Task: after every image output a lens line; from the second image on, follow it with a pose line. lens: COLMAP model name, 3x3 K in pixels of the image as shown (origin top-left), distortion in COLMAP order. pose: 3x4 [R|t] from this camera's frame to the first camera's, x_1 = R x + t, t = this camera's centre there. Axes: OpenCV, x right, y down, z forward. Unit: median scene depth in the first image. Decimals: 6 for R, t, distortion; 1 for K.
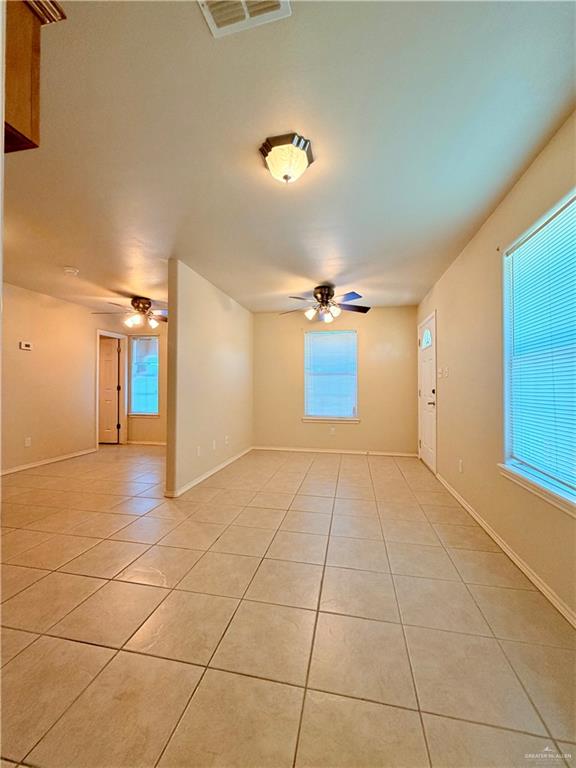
lens RADIAL K [[307.1, 0, 288.0], [0, 307.1, 384.0], [0, 0, 1]] dist [-0.000162, -0.000047]
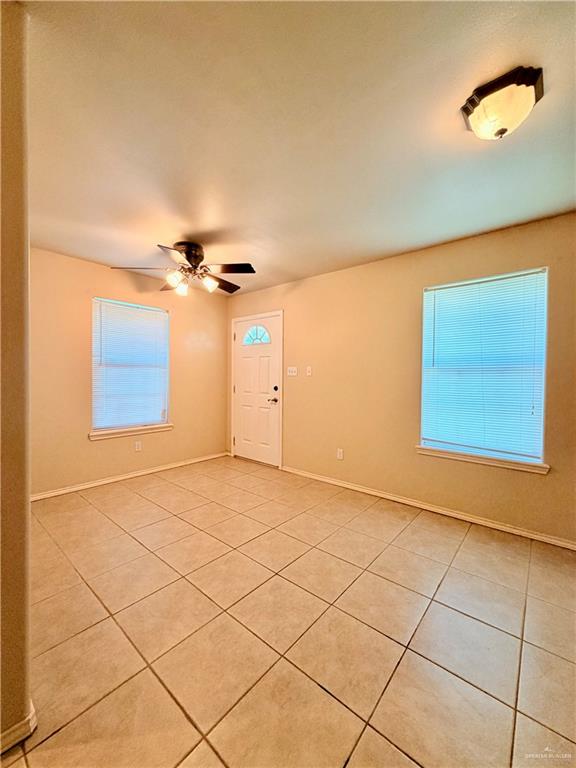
lens RADIAL K [[307.1, 0, 288.0], [0, 307.1, 384.0], [0, 0, 1]] dist [-0.000162, -0.000047]
pose [[0.473078, -0.013041, 0.880924, -0.401025], [-0.019086, 0.999504, 0.025046, -0.016053], [-0.880814, -0.028662, 0.472594, 0.464389]]
